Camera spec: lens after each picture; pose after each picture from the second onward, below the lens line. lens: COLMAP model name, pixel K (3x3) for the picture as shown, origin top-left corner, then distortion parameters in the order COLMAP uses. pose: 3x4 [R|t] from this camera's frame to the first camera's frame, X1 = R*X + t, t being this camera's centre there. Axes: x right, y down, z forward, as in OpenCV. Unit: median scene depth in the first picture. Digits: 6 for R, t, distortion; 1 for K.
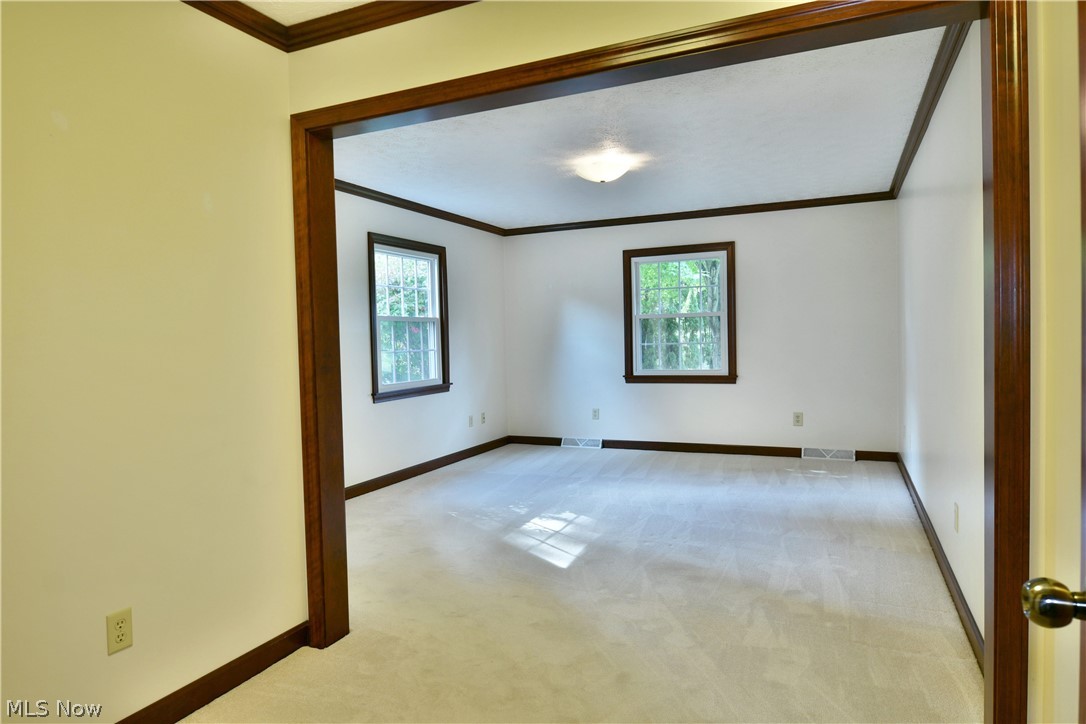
lens RADIAL K [[662.0, 0, 536.3], [0, 662.0, 360.7], [0, 0, 1]] dist [-0.010465, -0.006621]
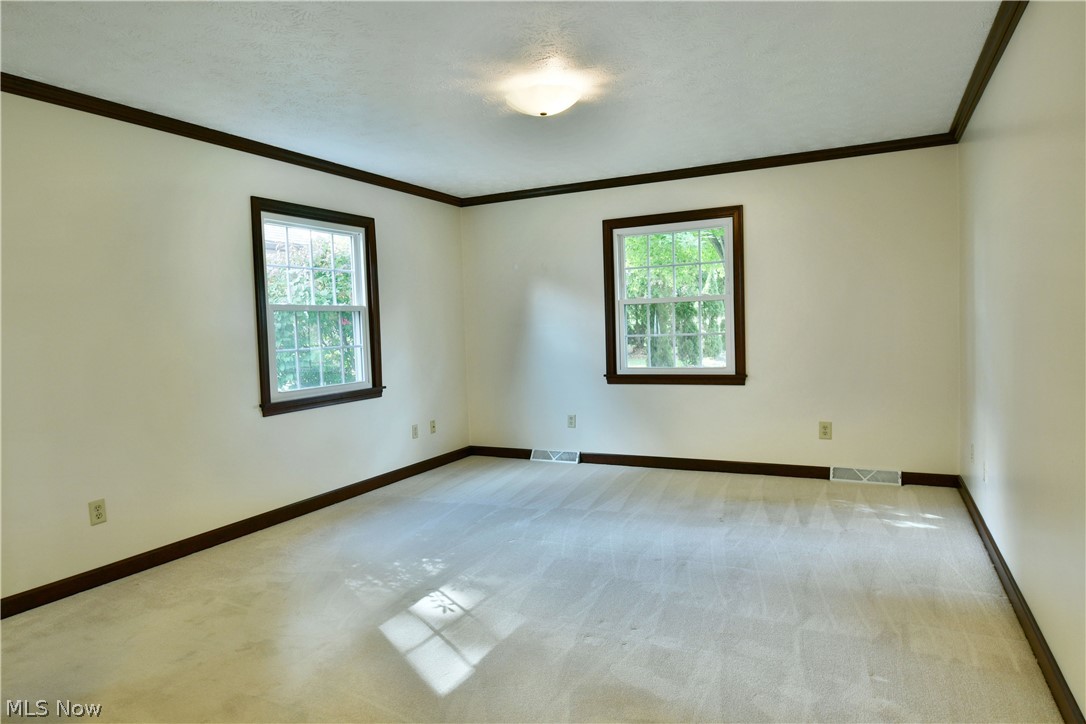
lens RADIAL K [[662.0, 0, 508.7], [0, 662.0, 358.2], [0, 0, 1]] dist [-0.010465, -0.006621]
pose [[0.997217, -0.005122, -0.074371, 0.085702], [0.006290, 0.999860, 0.015480, -0.012849], [0.074282, -0.015904, 0.997110, 0.206221]]
